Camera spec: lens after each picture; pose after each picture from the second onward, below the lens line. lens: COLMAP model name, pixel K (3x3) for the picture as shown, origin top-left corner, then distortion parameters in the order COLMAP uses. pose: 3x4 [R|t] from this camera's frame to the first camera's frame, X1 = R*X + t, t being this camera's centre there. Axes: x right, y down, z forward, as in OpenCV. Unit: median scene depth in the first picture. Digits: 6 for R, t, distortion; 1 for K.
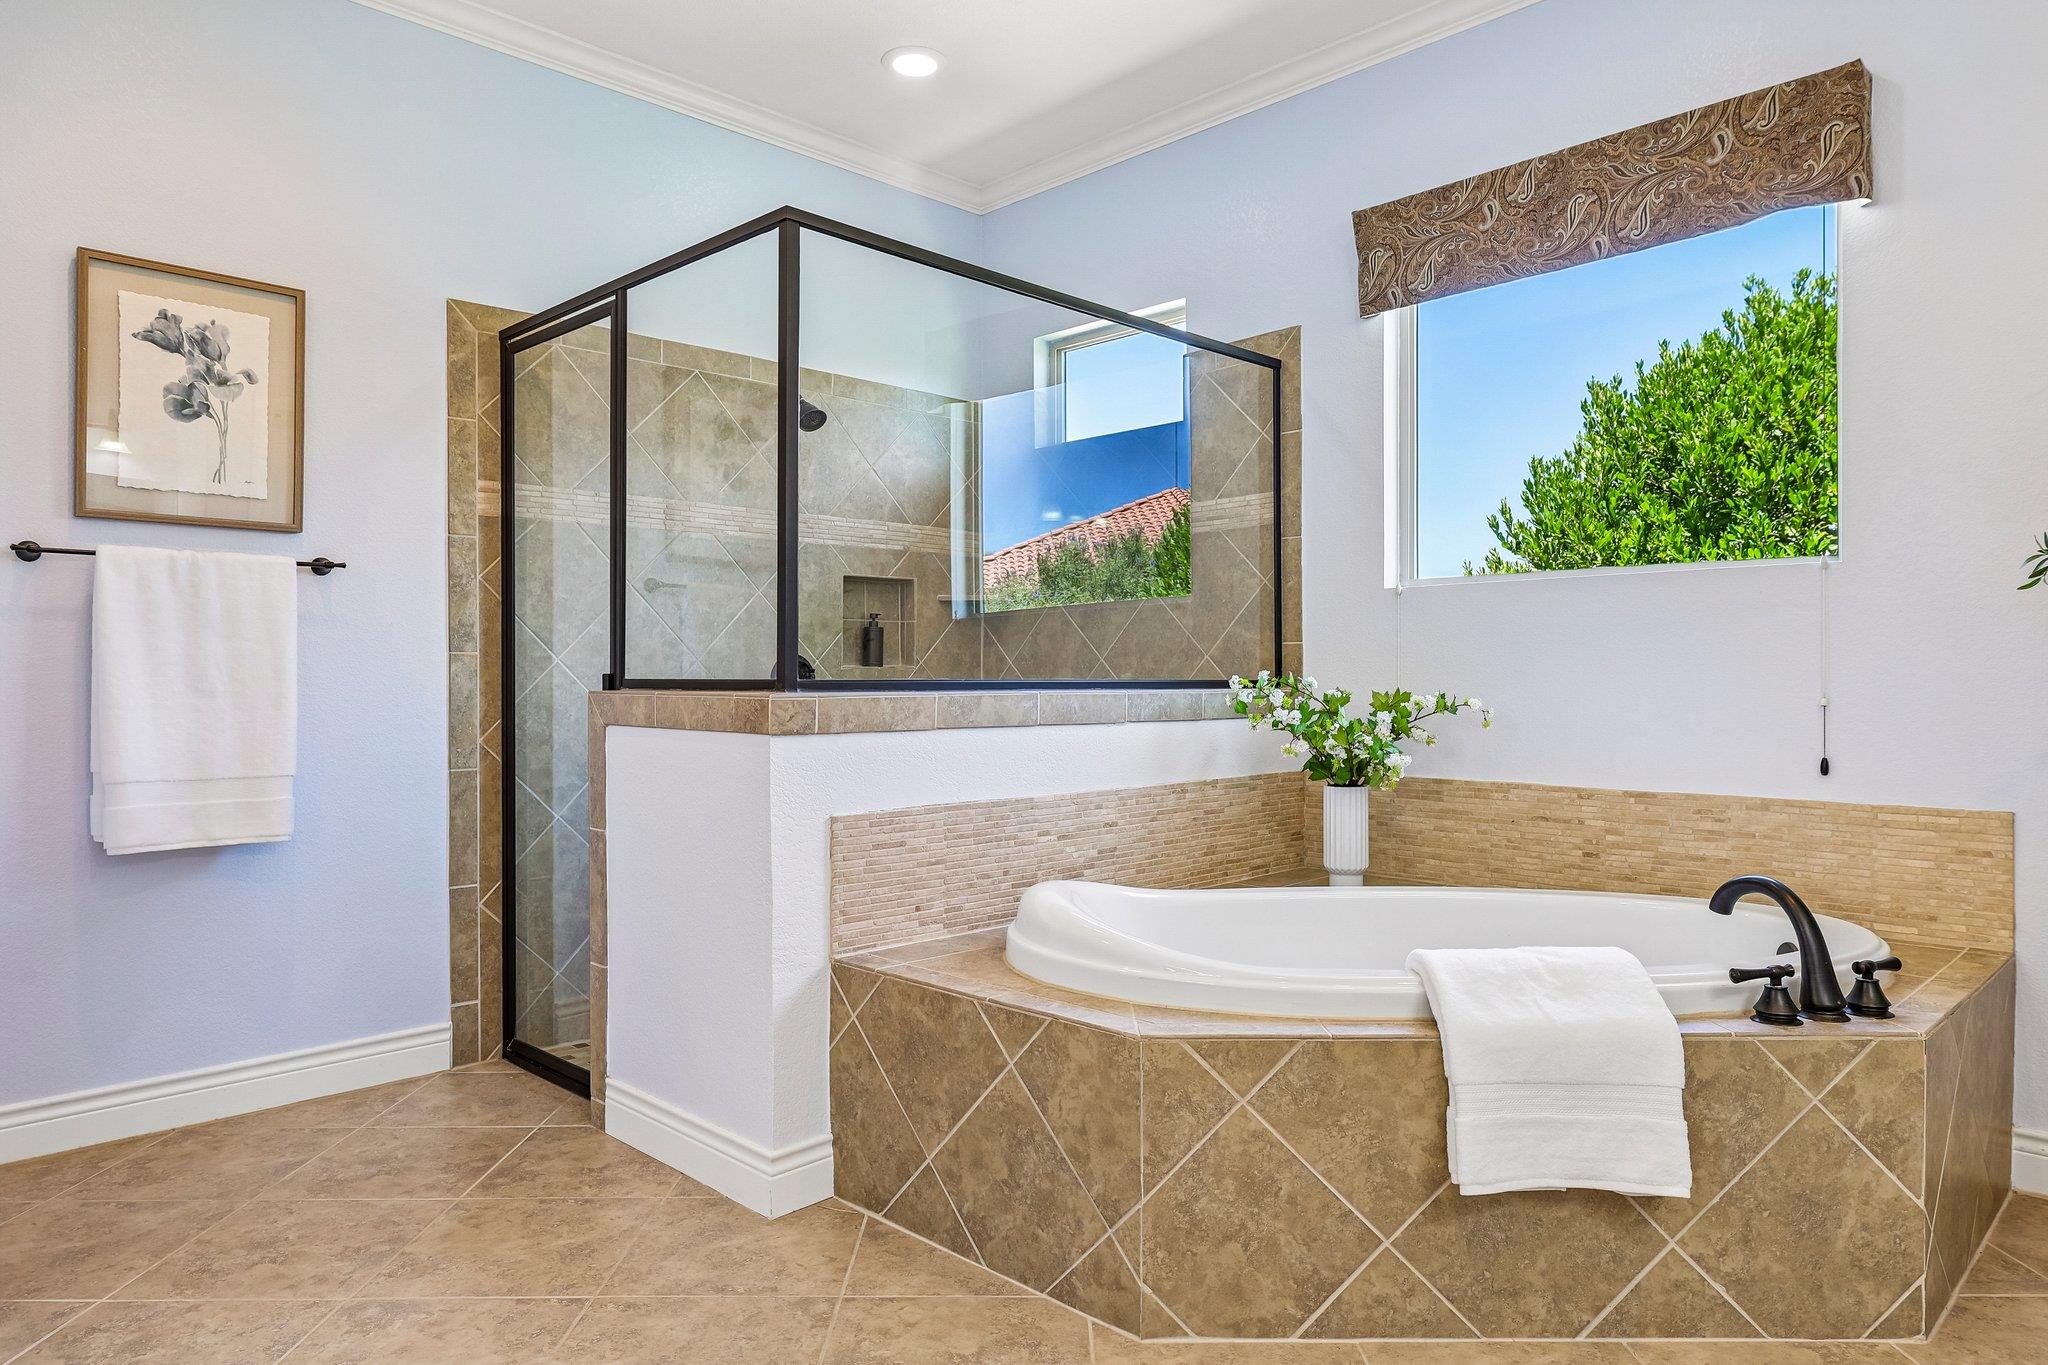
lens RADIAL K [[1281.1, 0, 1016.0], [0, 1281.1, 672.0], [0, 0, 1]] dist [-0.005875, 0.000461]
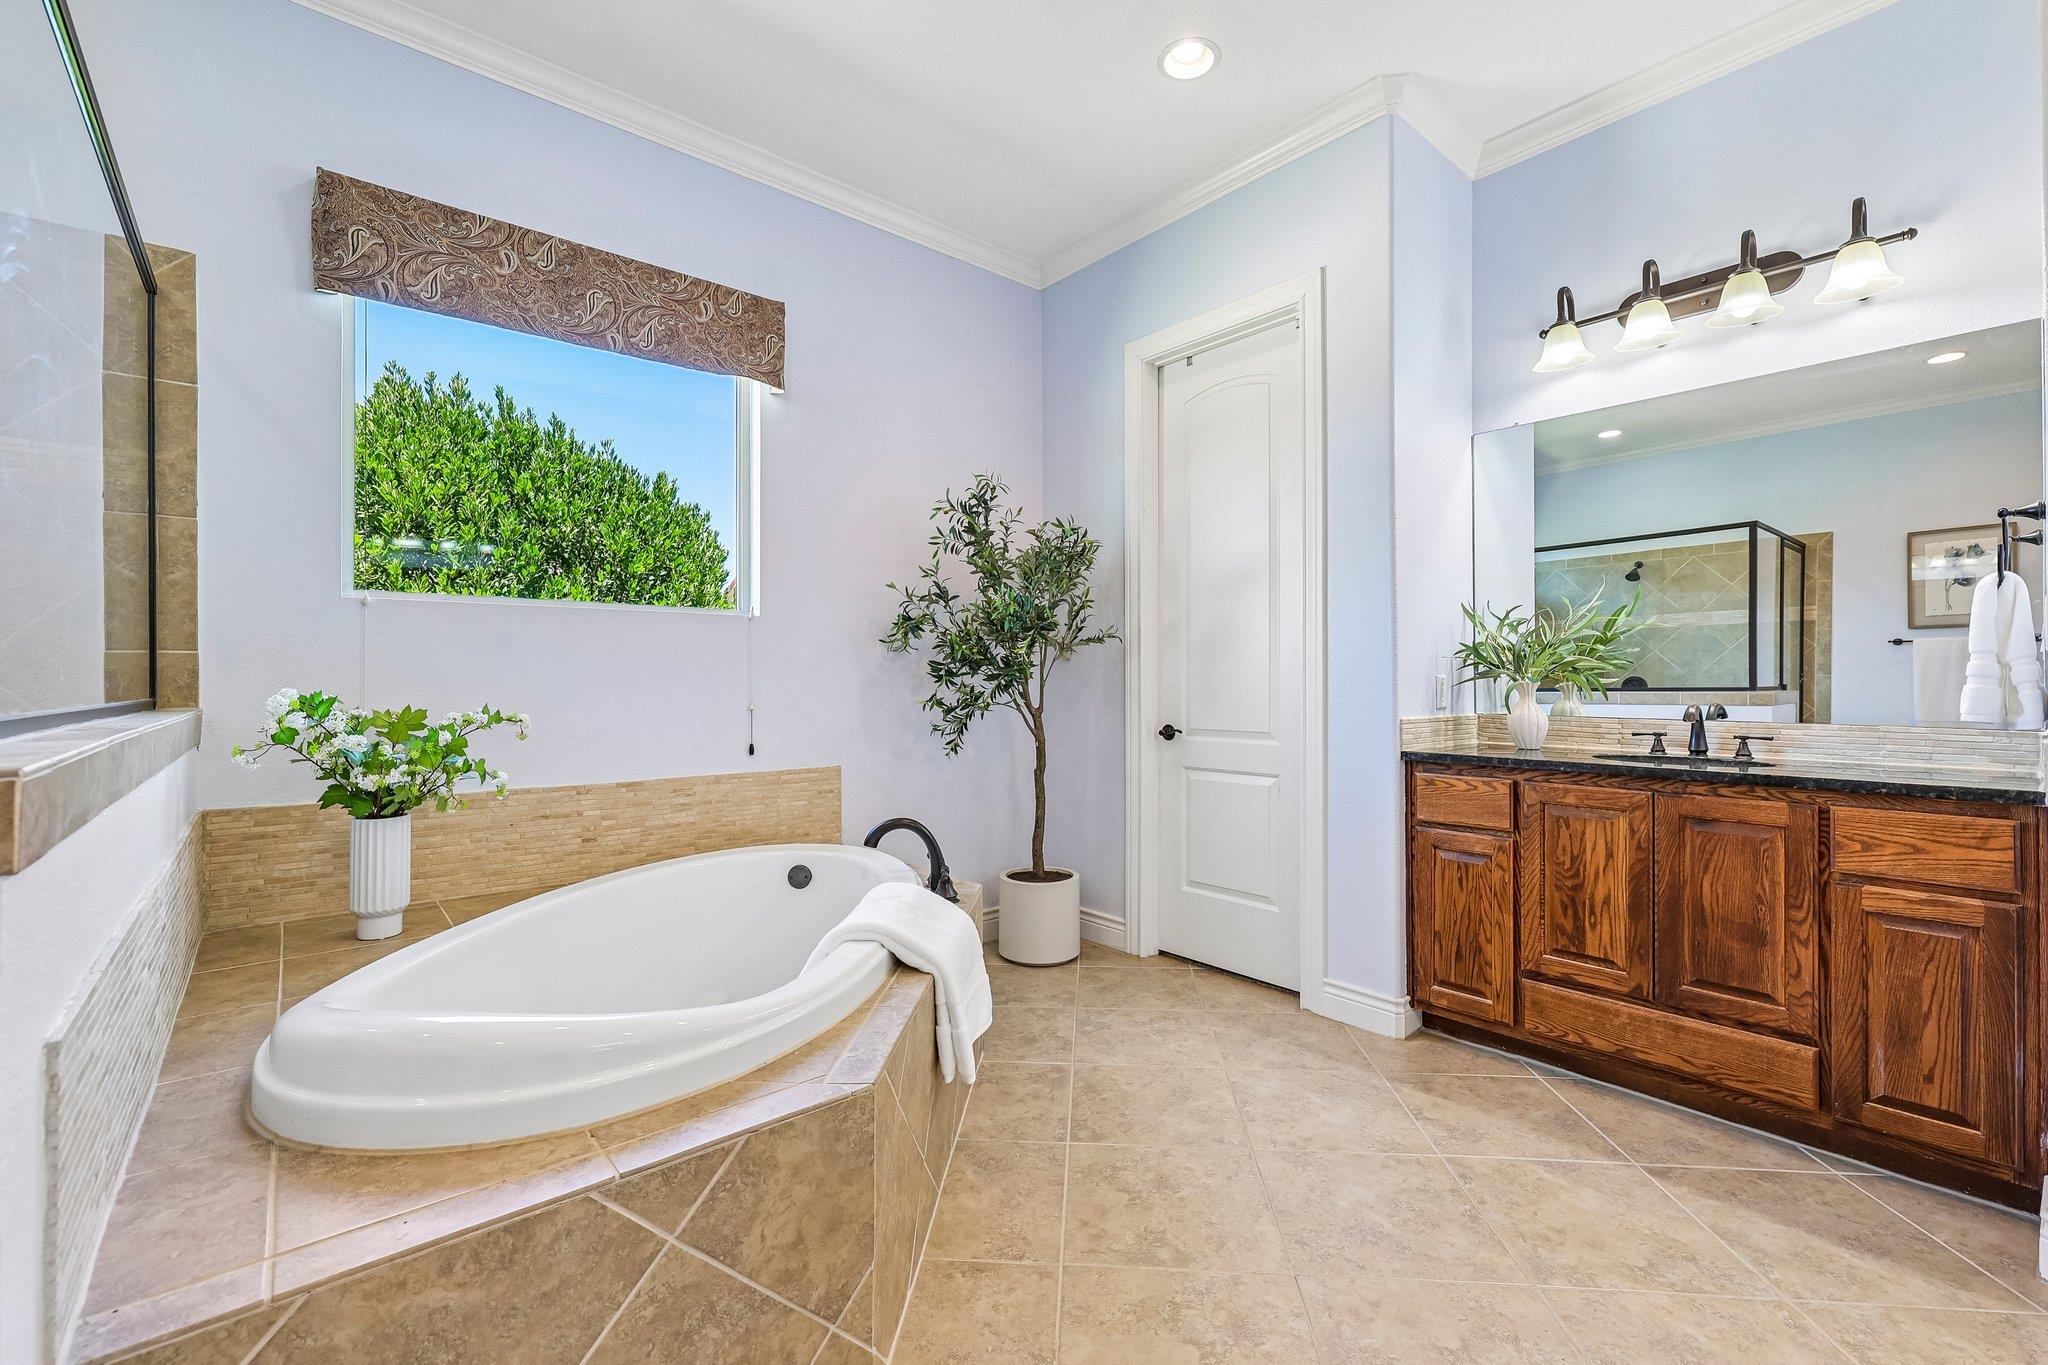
lens RADIAL K [[868.1, 0, 1023.6], [0, 868.1, 674.5], [0, 0, 1]] dist [-0.000633, 0.000115]
pose [[0.067529, 0.007982, 0.997685, -0.342331], [-0.003091, 0.999965, -0.007791, -0.007663], [-0.997713, -0.002558, 0.067551, 0.544284]]
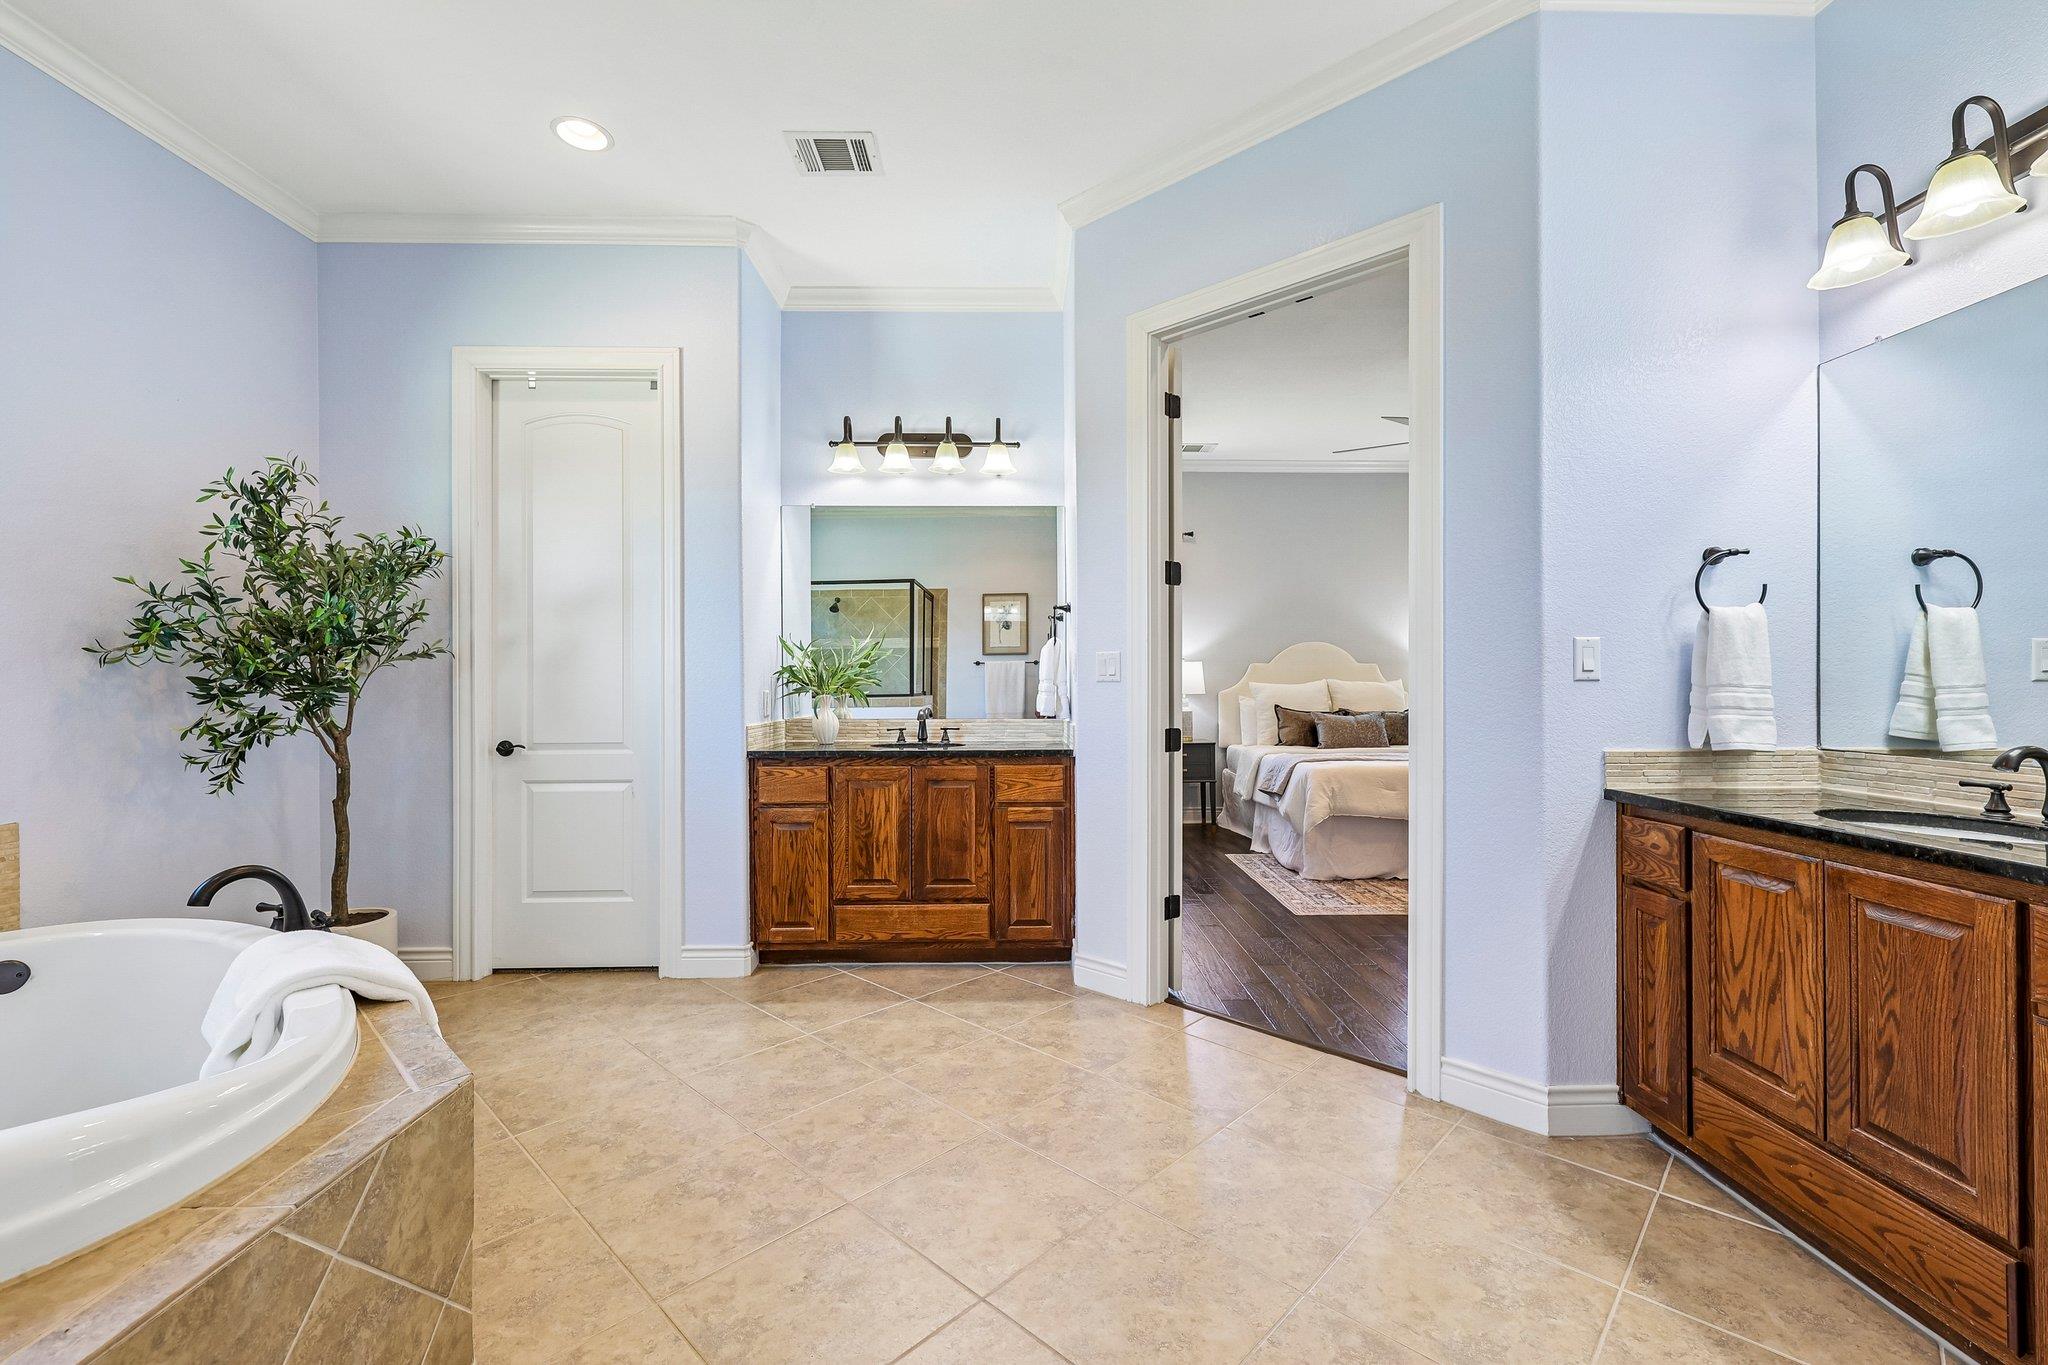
lens RADIAL K [[868.1, 0, 1035.1], [0, 868.1, 676.3], [0, 0, 1]] dist [-0.000633, 0.000115]
pose [[-0.733210, 0.008631, 0.679948, -0.467630], [0.002343, 0.999946, -0.010167, -0.021737], [-0.679999, -0.005861, -0.733190, 0.776888]]
